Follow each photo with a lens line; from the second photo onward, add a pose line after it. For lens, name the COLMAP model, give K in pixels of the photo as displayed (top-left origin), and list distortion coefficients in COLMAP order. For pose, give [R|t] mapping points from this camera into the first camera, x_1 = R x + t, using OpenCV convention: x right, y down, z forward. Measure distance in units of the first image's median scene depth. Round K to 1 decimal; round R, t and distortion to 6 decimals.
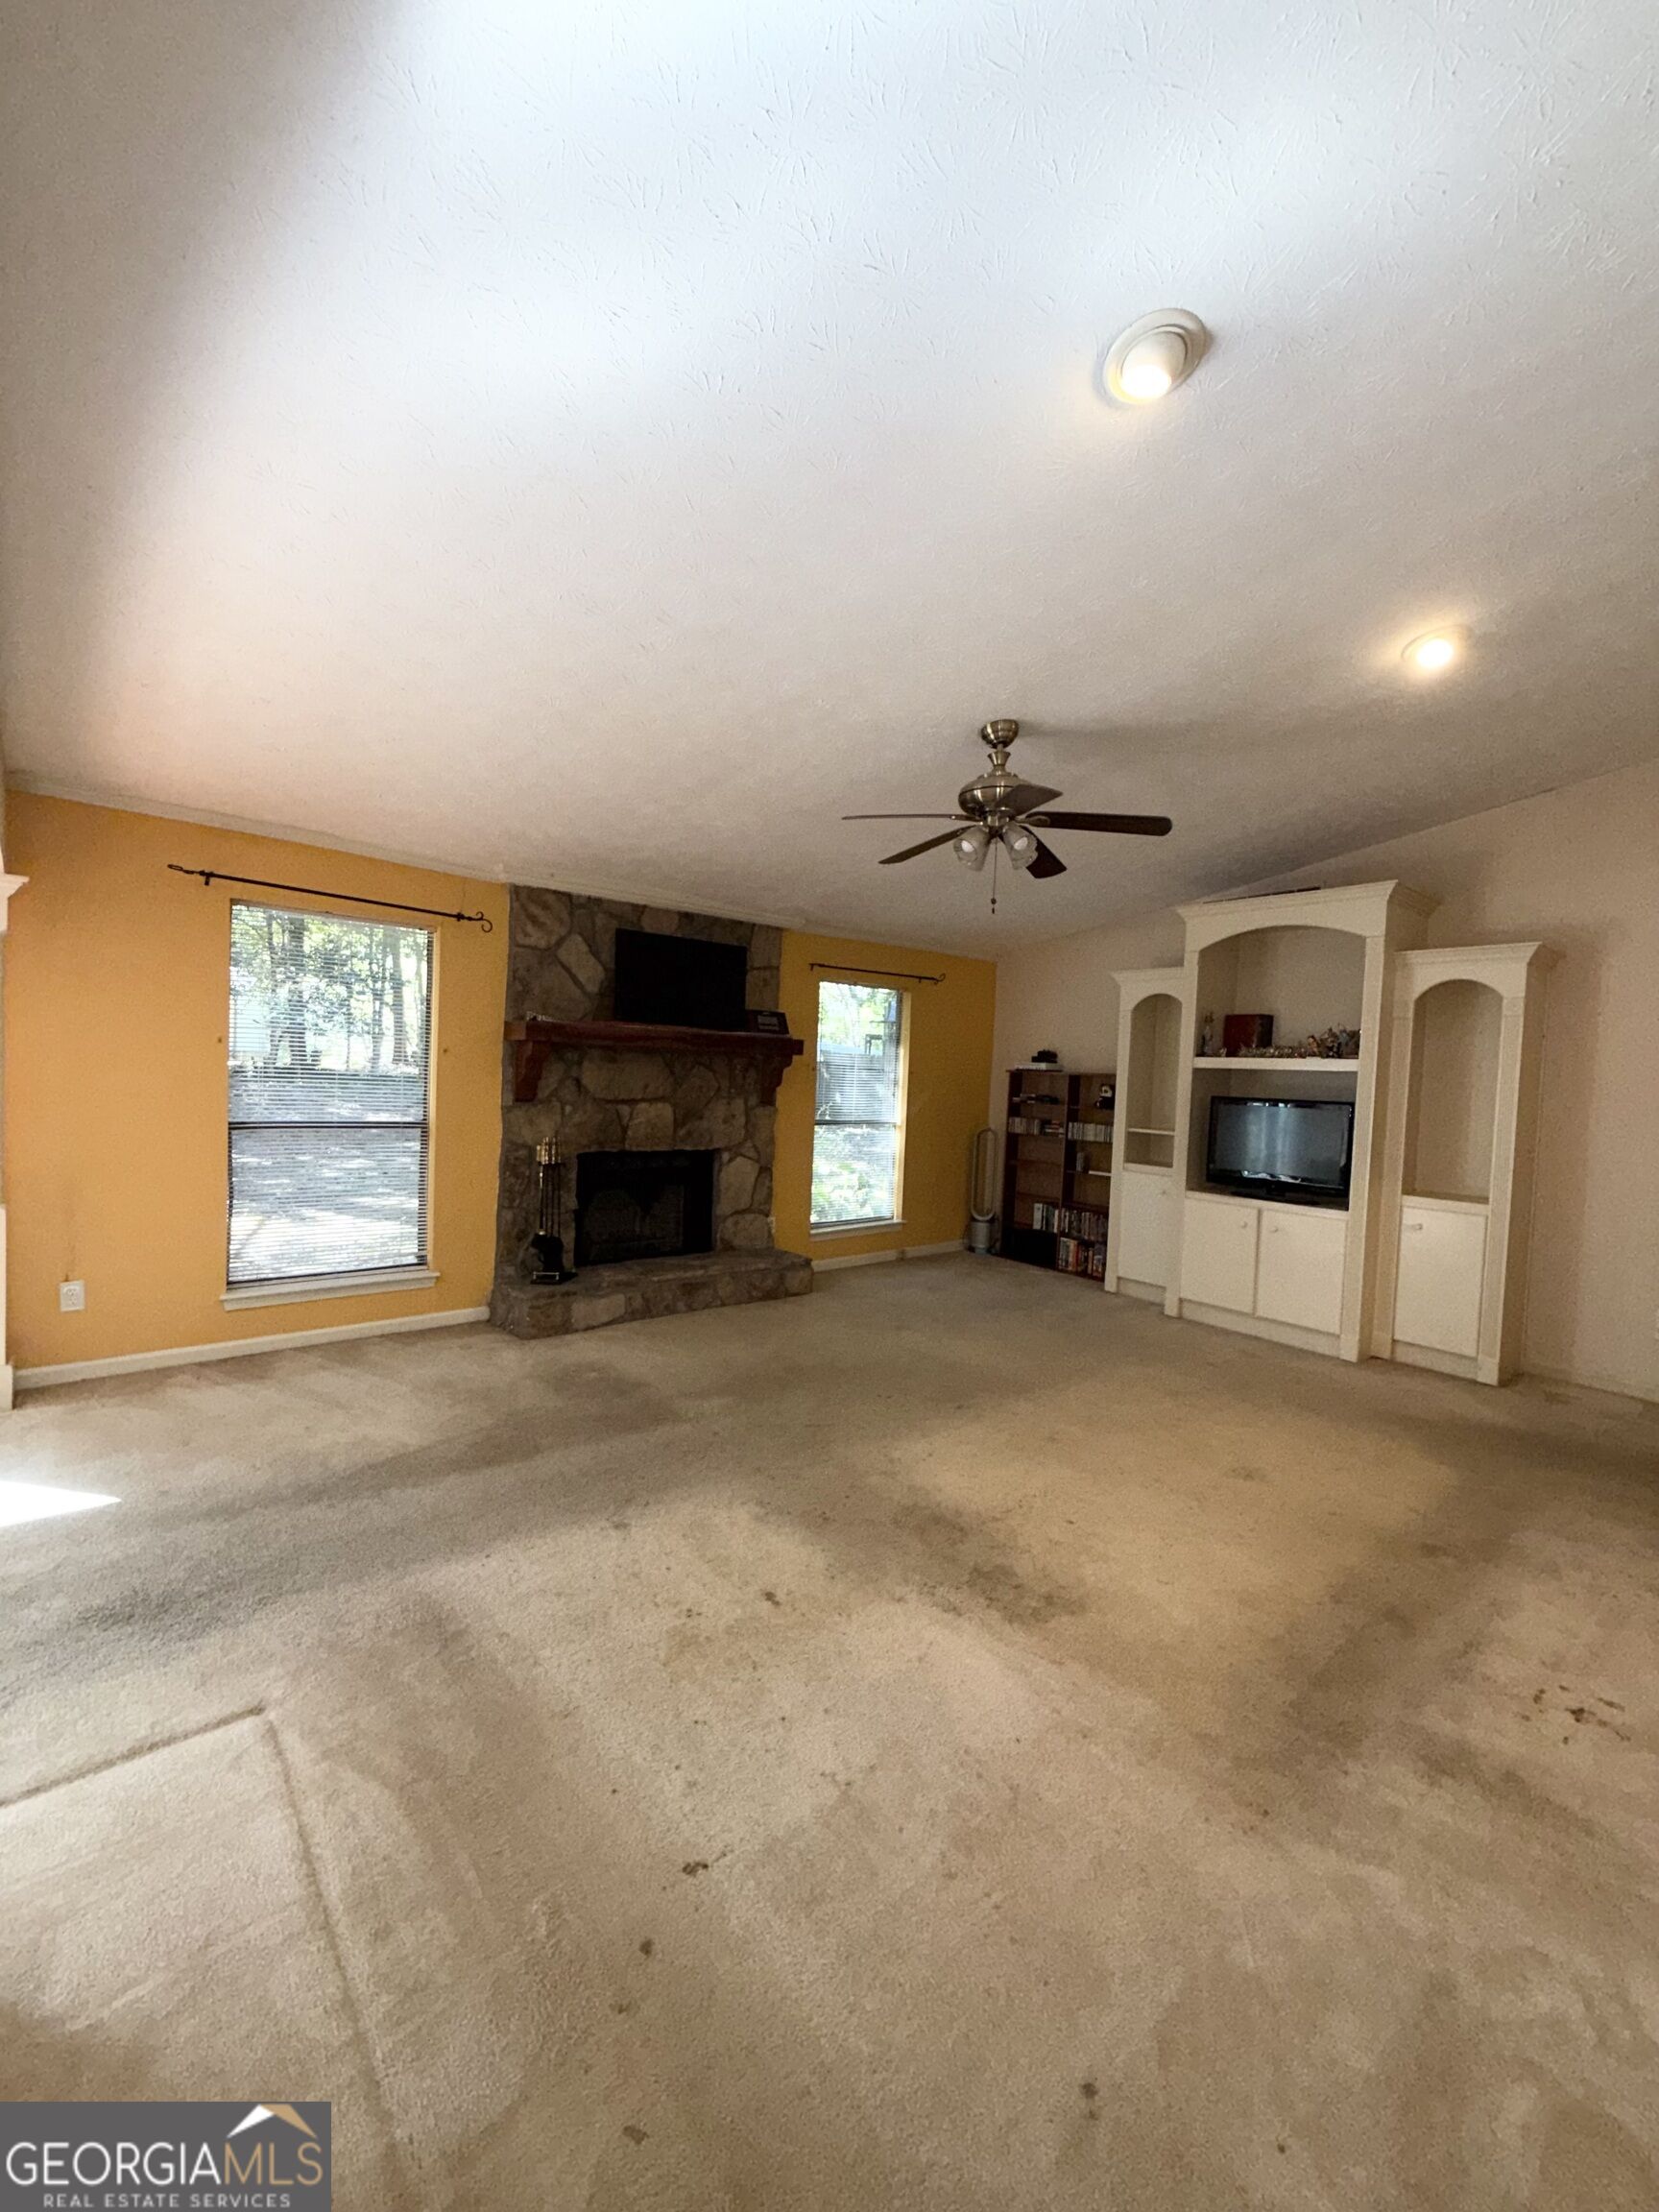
lens RADIAL K [[882.6, 0, 828.3], [0, 882.6, 1105.0], [0, 0, 1]] dist [-0.001434, -0.000816]
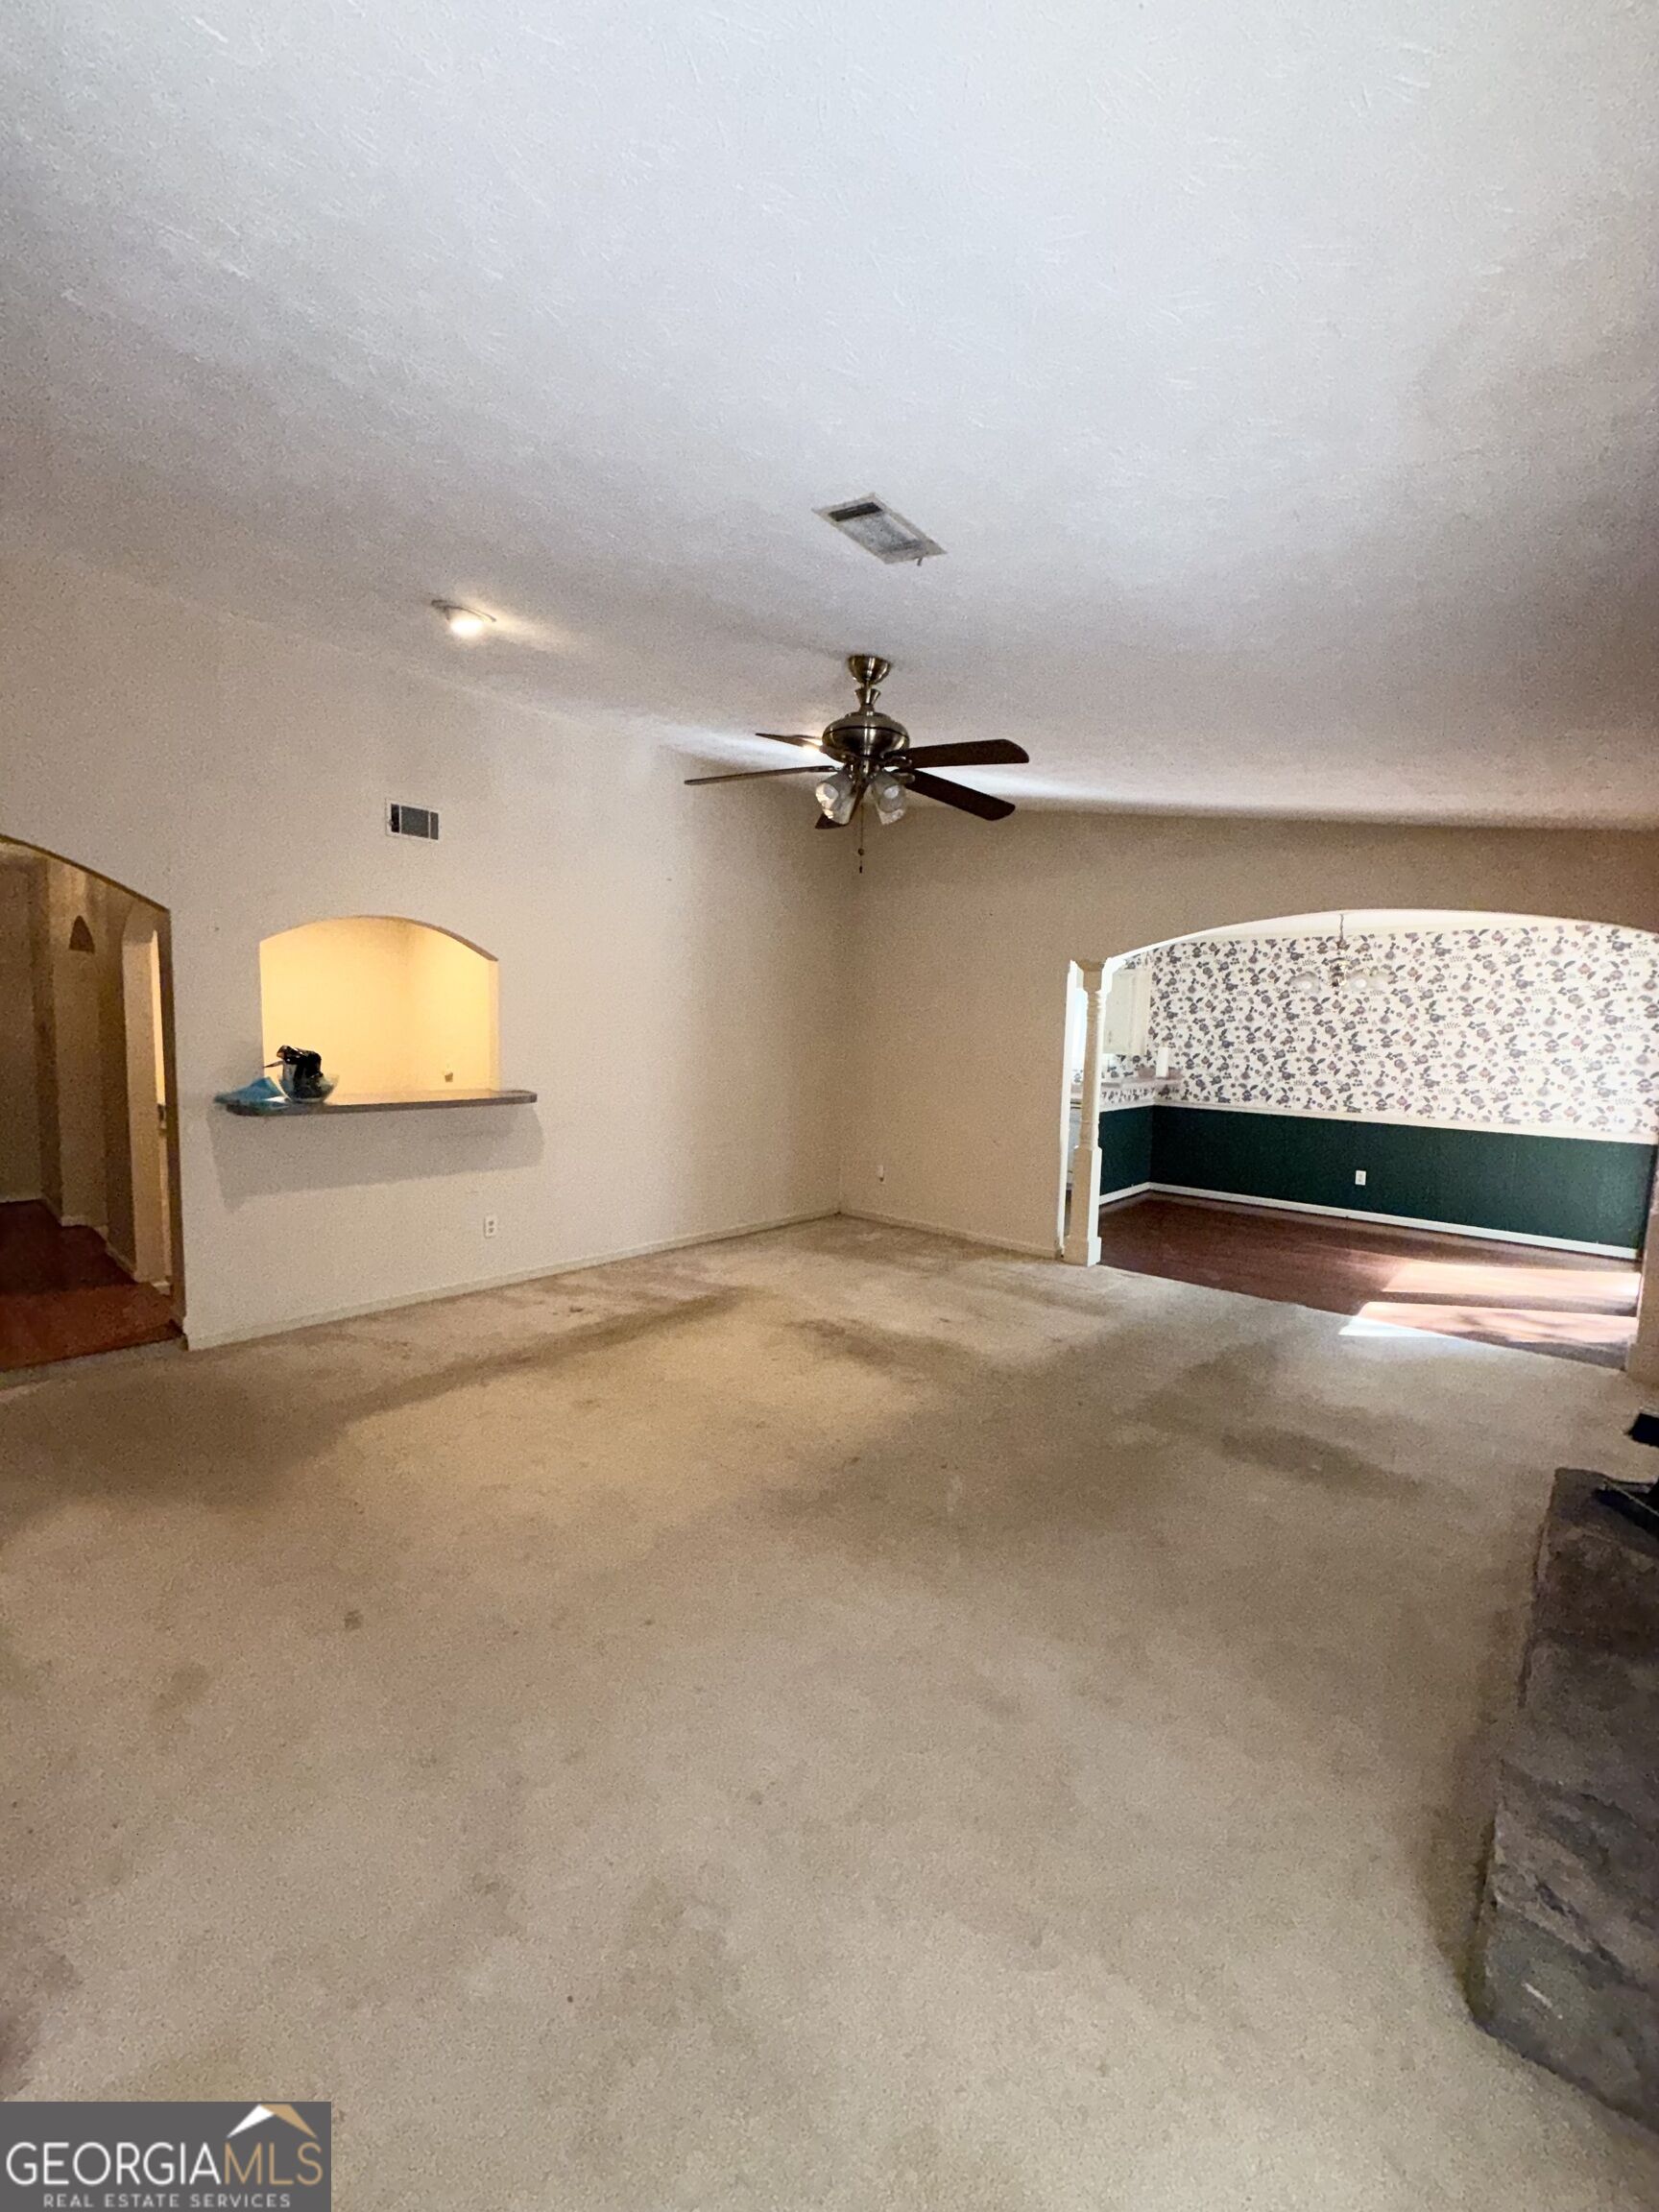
lens RADIAL K [[882.6, 0, 824.3], [0, 882.6, 1108.3], [0, 0, 1]] dist [-0.001434, -0.000816]
pose [[-0.989399, -0.054675, -0.134537, 0.219604], [-0.071644, 0.989603, 0.124712, -0.058277], [0.126320, 0.133029, -0.983029, 1.264605]]
